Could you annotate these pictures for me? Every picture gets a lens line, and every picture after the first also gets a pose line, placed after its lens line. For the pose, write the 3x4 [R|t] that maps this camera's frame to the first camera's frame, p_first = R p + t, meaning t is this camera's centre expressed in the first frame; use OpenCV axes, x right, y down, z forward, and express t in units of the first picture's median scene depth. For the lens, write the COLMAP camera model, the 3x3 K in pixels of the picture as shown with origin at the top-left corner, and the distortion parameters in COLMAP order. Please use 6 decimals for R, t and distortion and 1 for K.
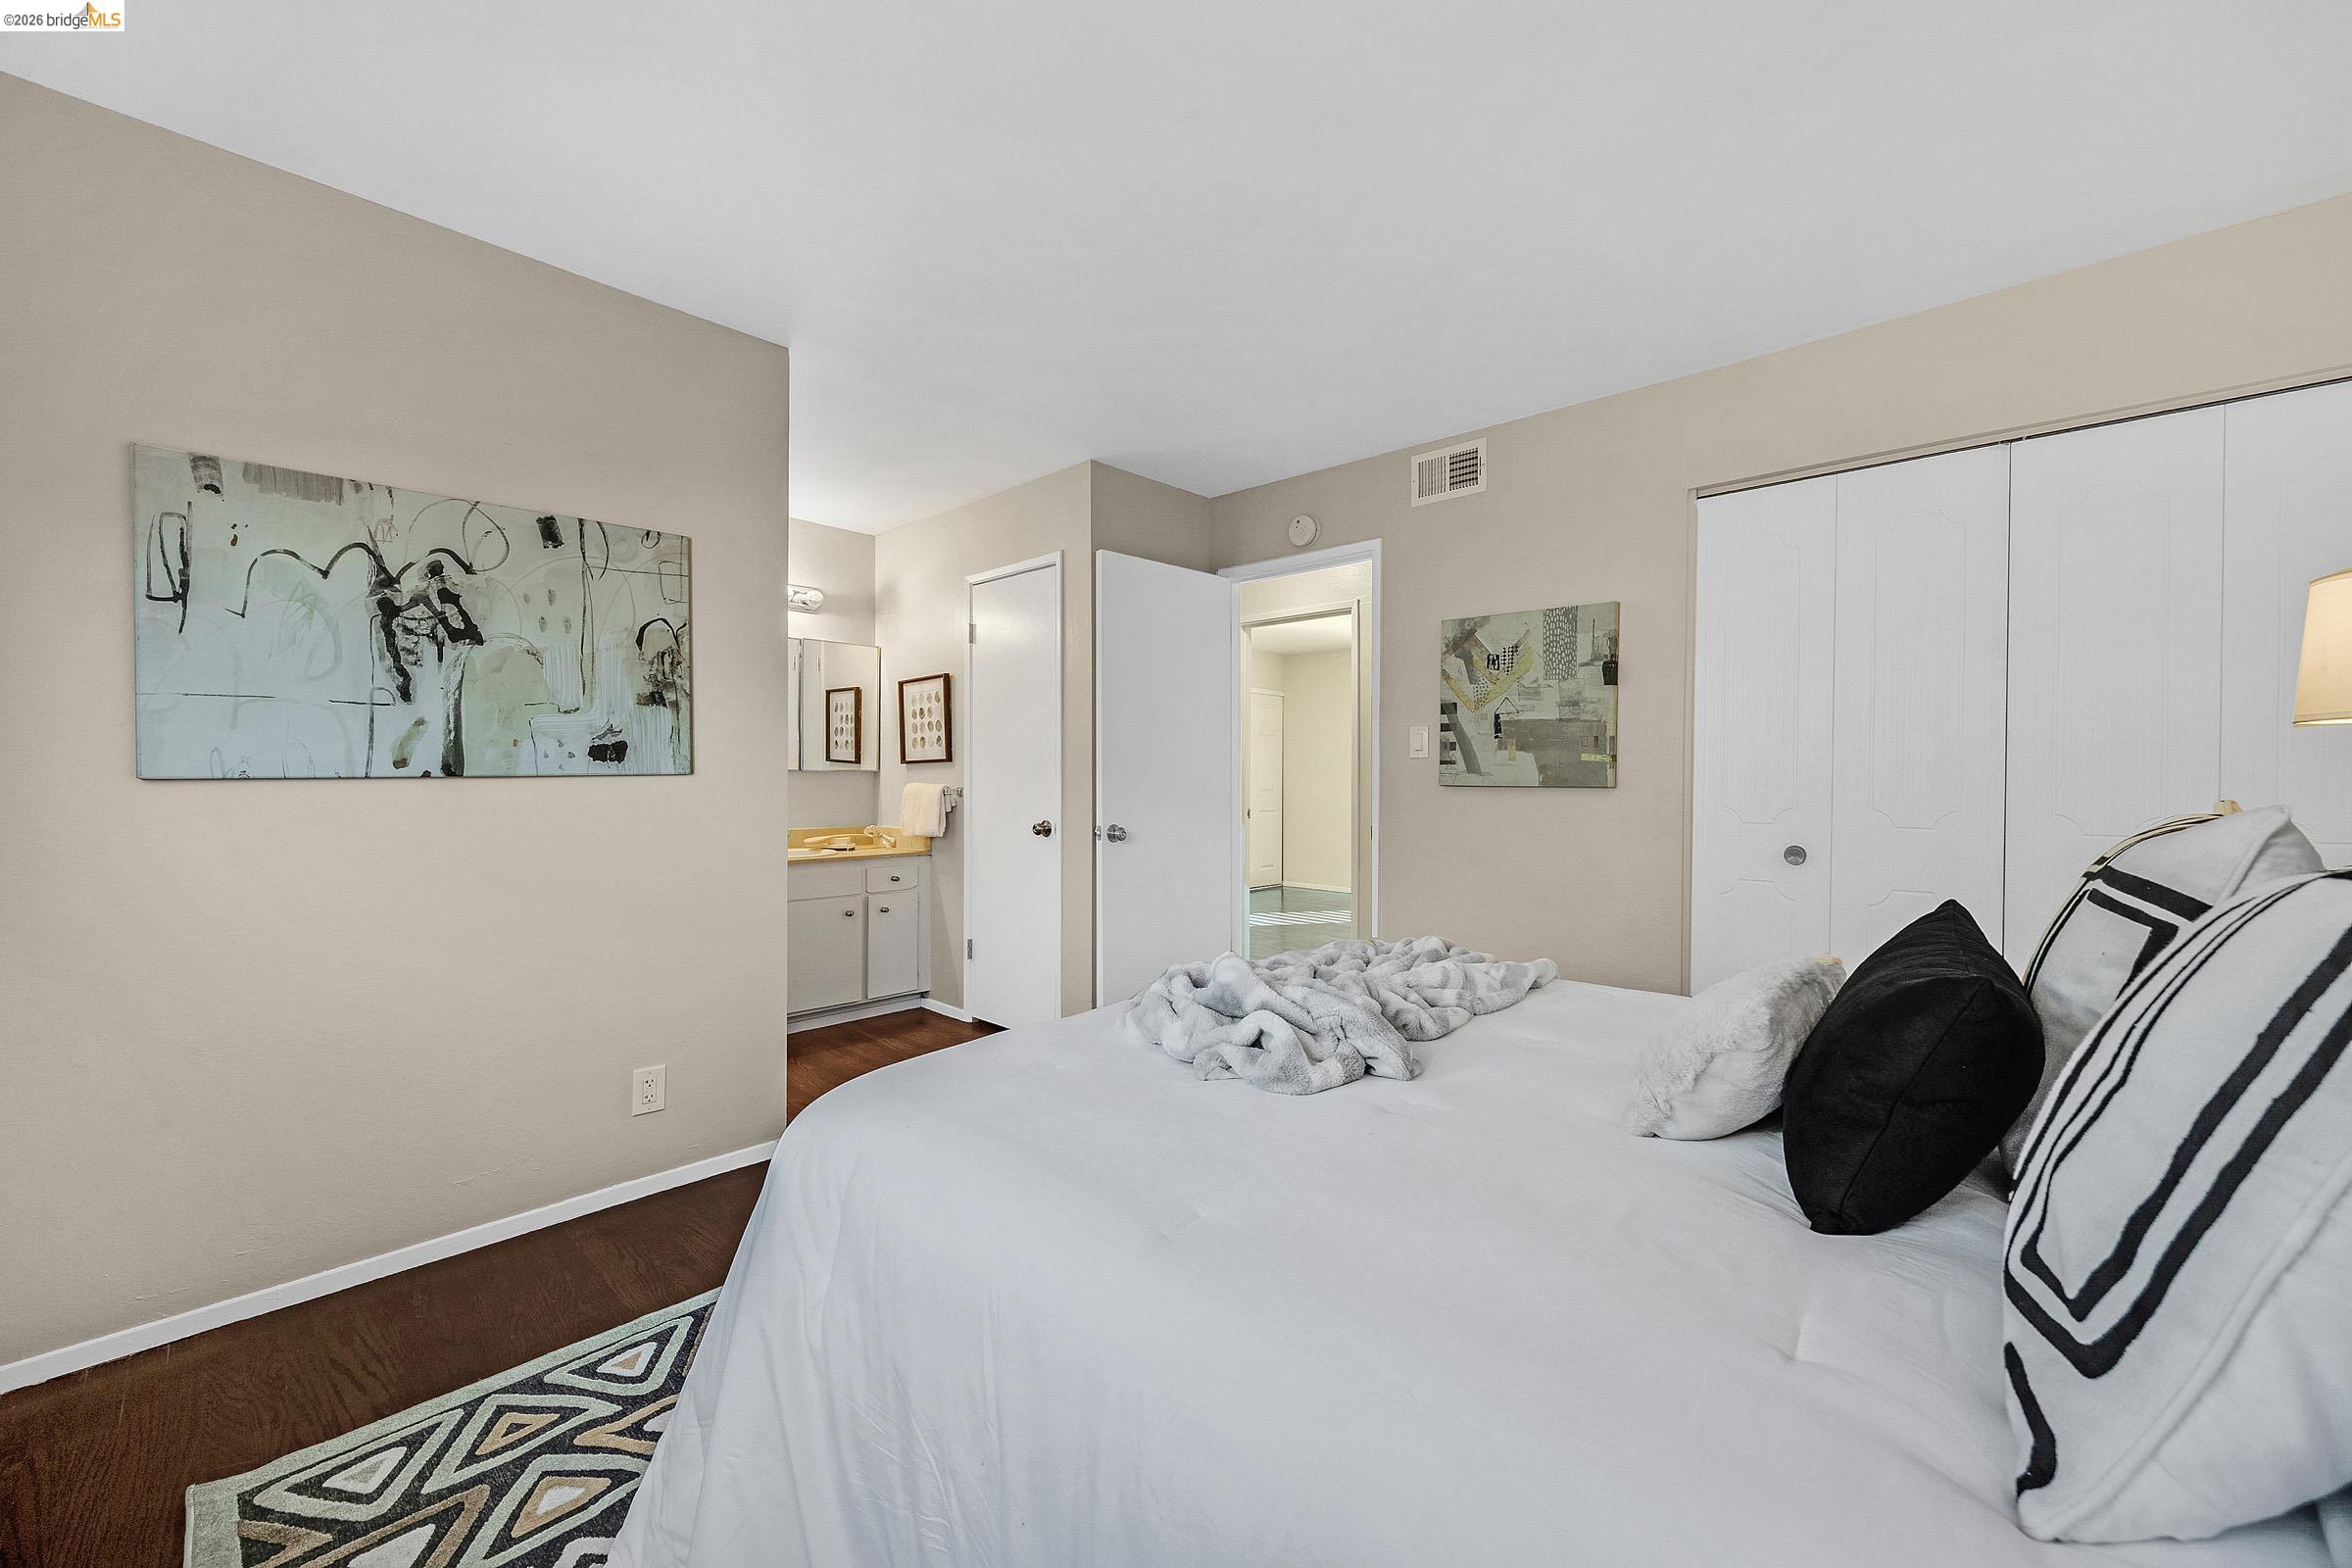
lens RADIAL K [[910.4, 0, 1177.1], [0, 910.4, 780.6], [0, 0, 1]] dist [0.002670, 0.000176]
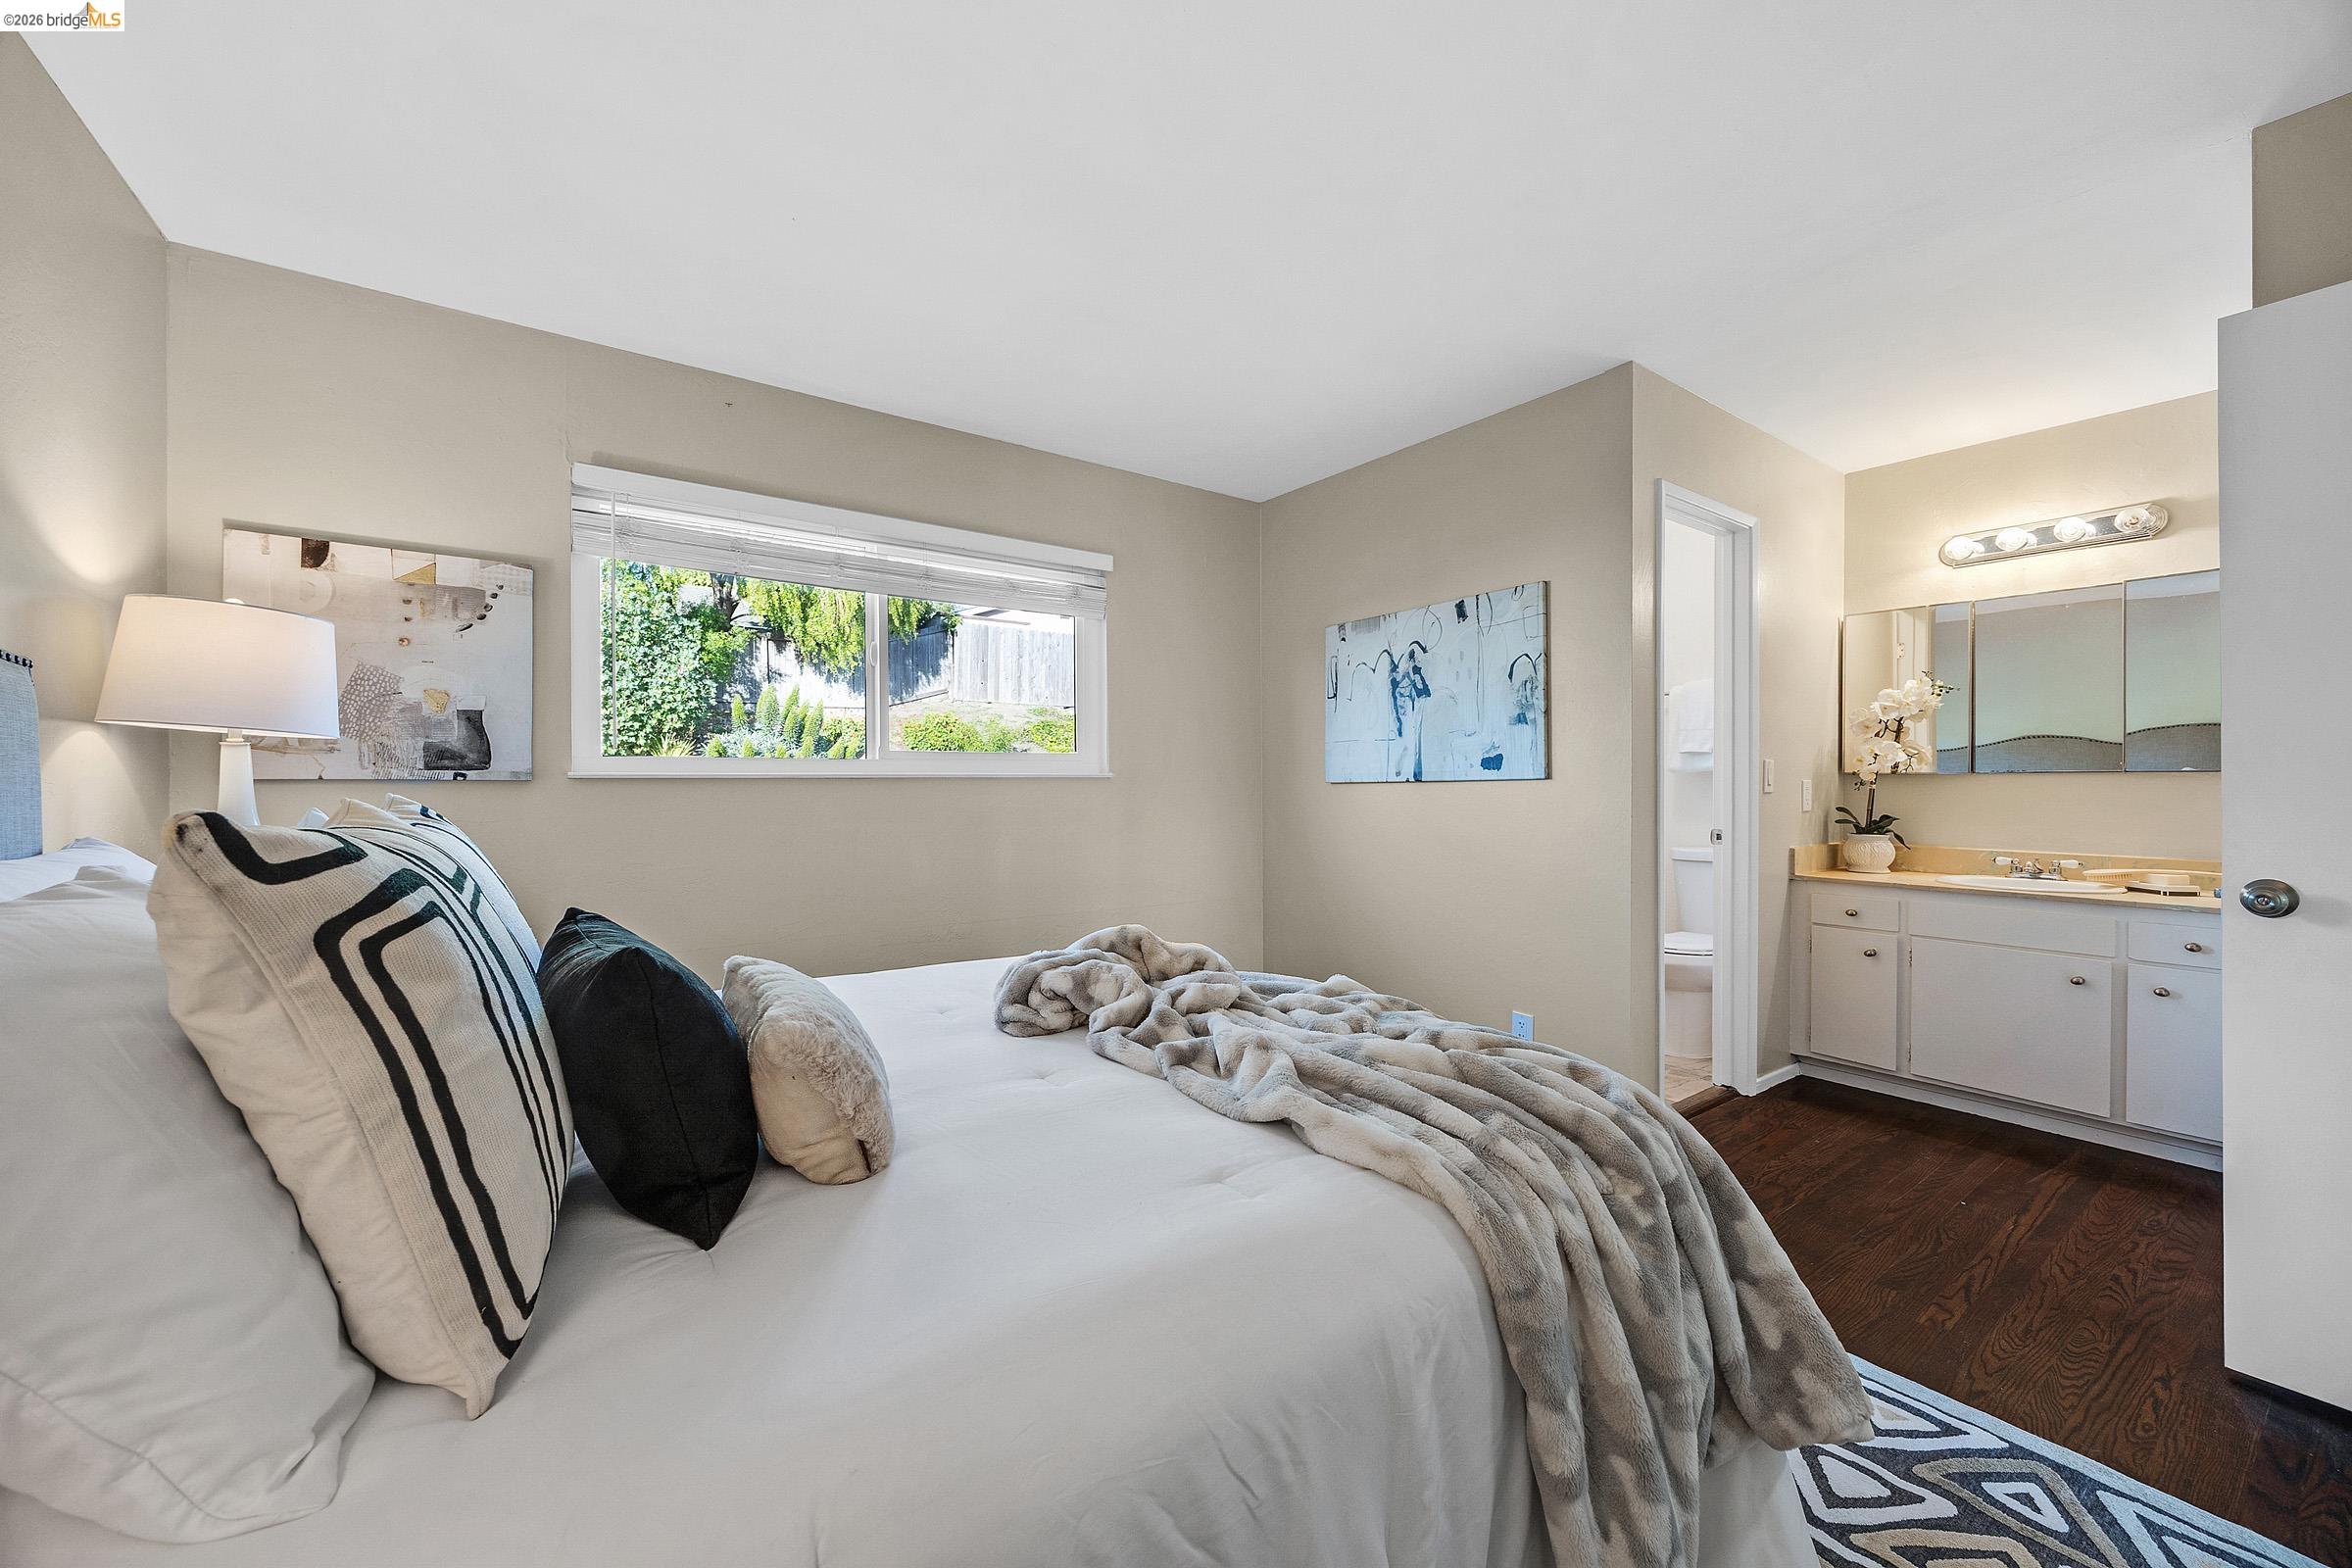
lens RADIAL K [[910.4, 0, 1177.1], [0, 910.4, 780.6], [0, 0, 1]] dist [0.002670, 0.000176]
pose [[-0.218987, -0.002068, -0.975726, 0.775273], [-0.003253, 0.999994, -0.001389, -0.001789], [0.975722, 0.002870, -0.218993, 0.838443]]
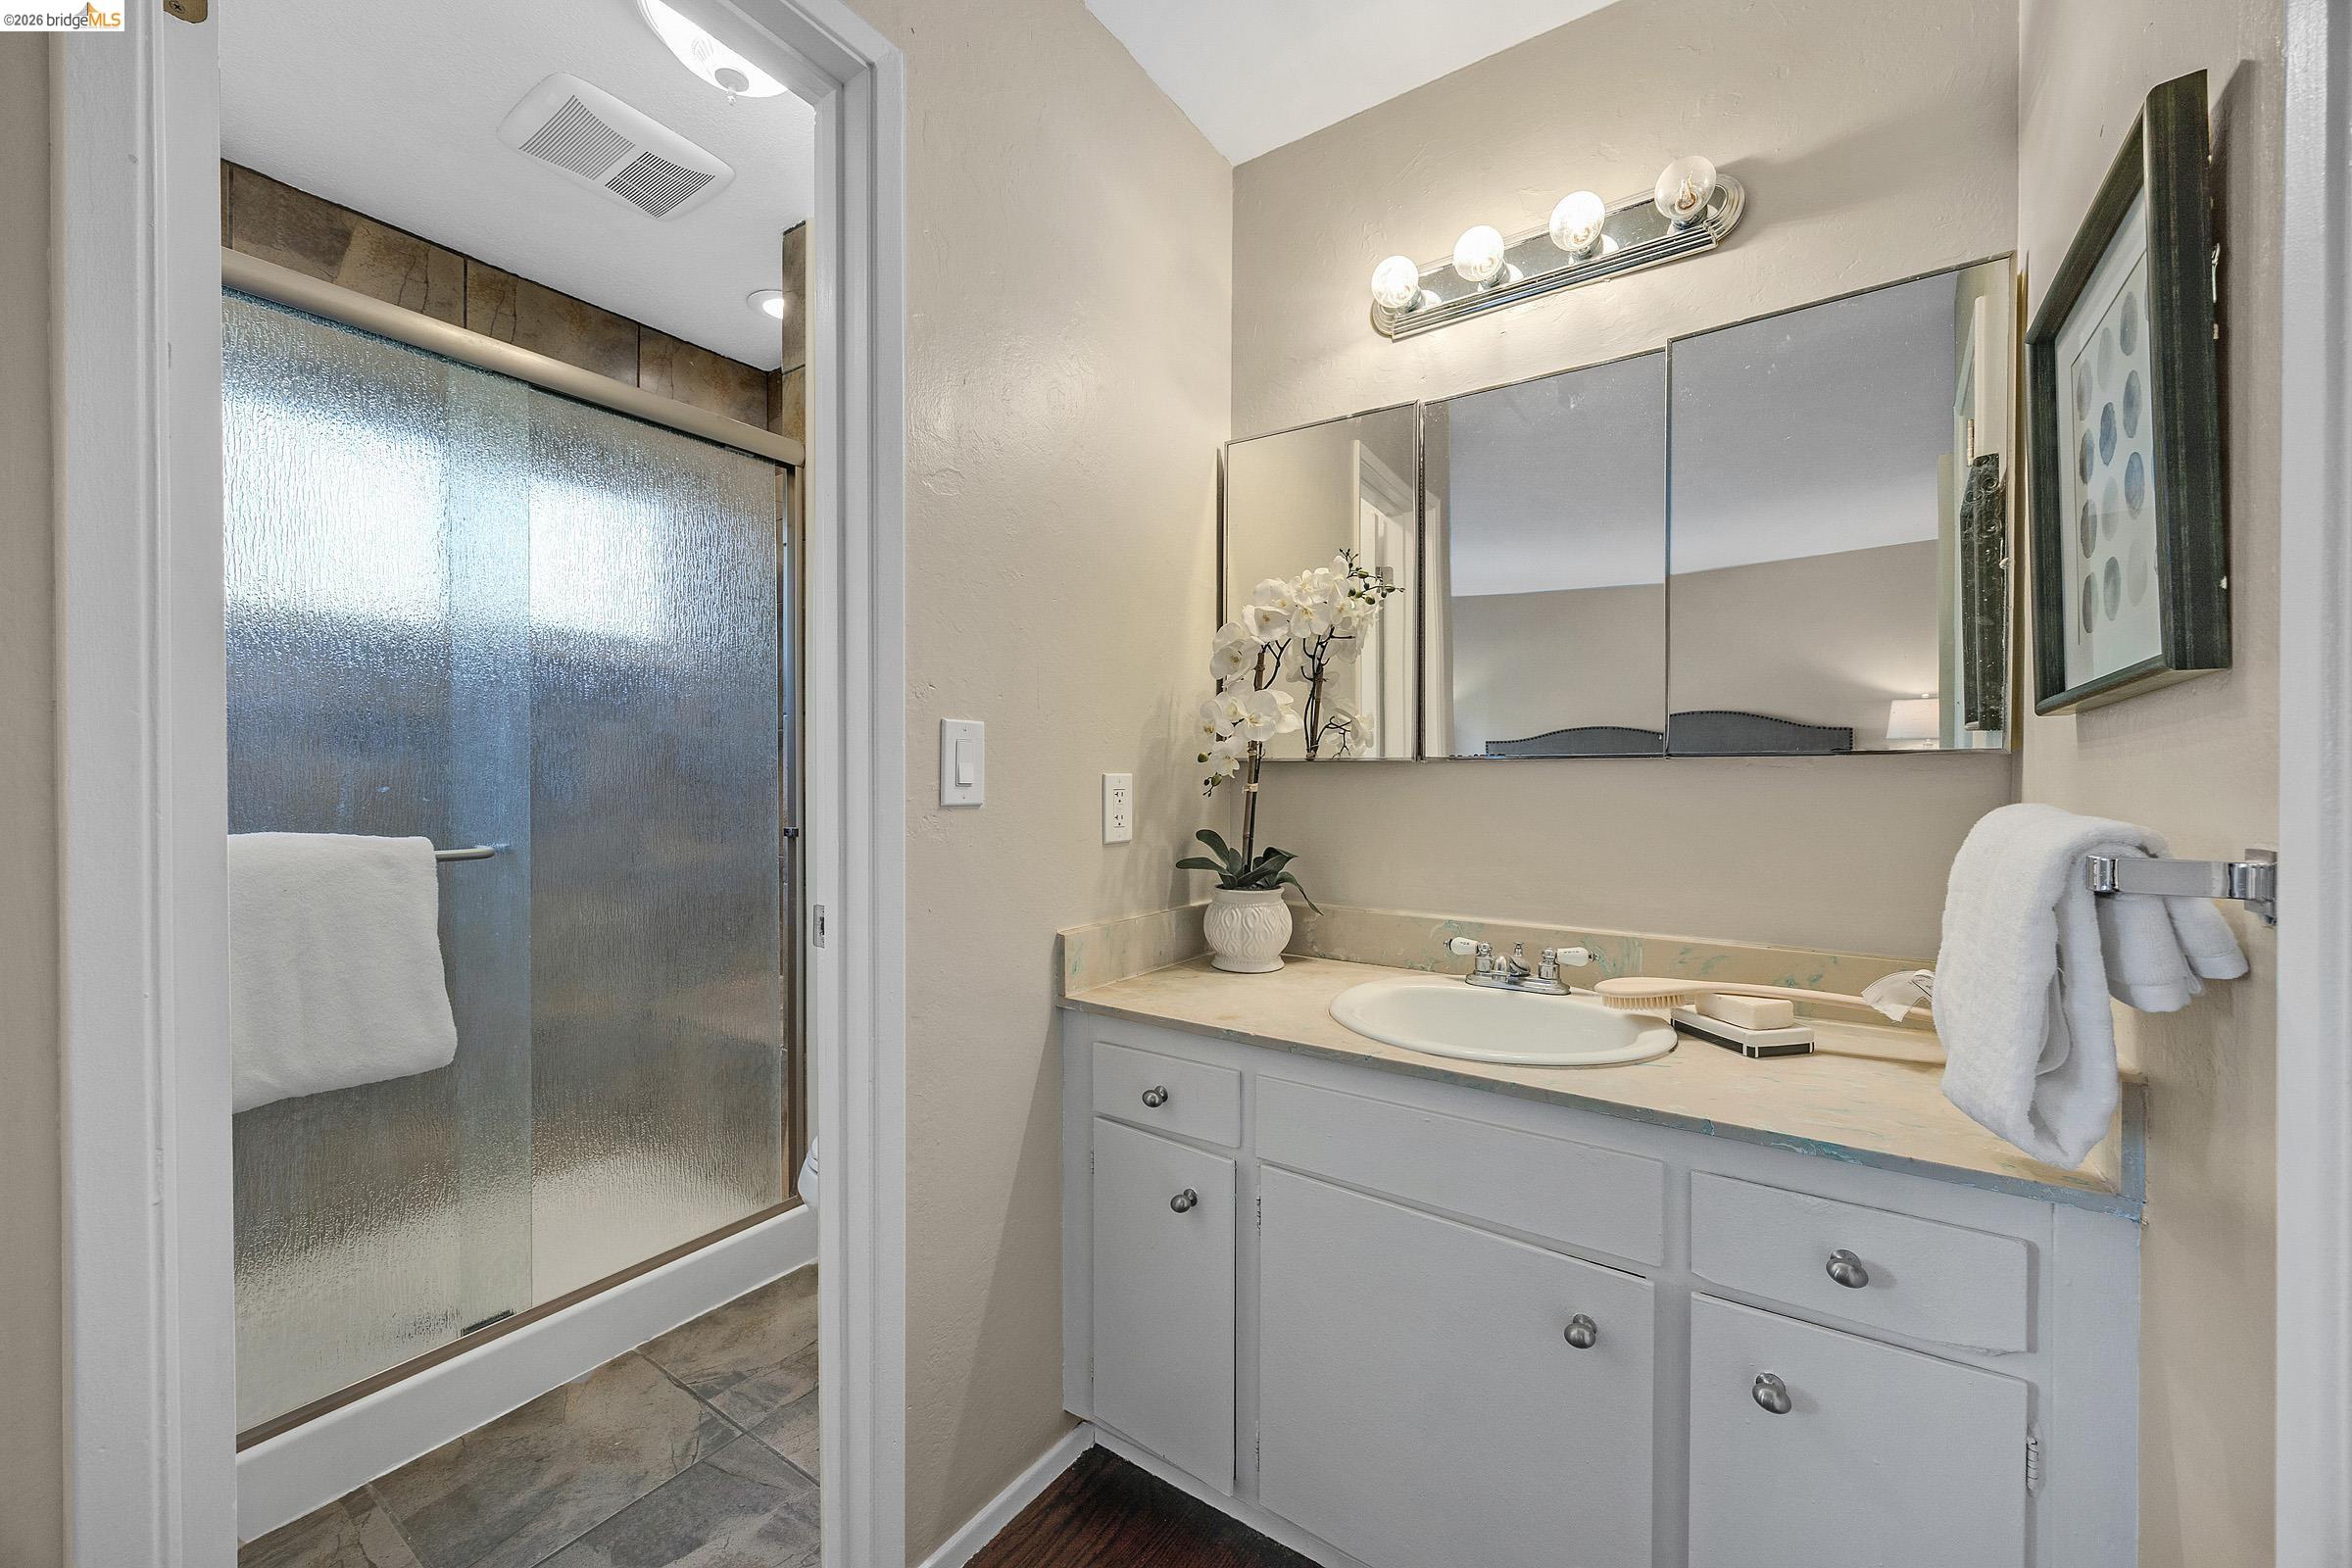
lens RADIAL K [[900.0, 0, 1182.3], [0, 900.0, 785.4], [0, 0, 1]] dist [0.001165, -0.000153]
pose [[0.122210, 0.004751, -0.992493, -0.228796], [-0.002118, 0.999988, 0.004526, -0.002494], [0.992502, 0.001549, 0.122218, 1.474056]]
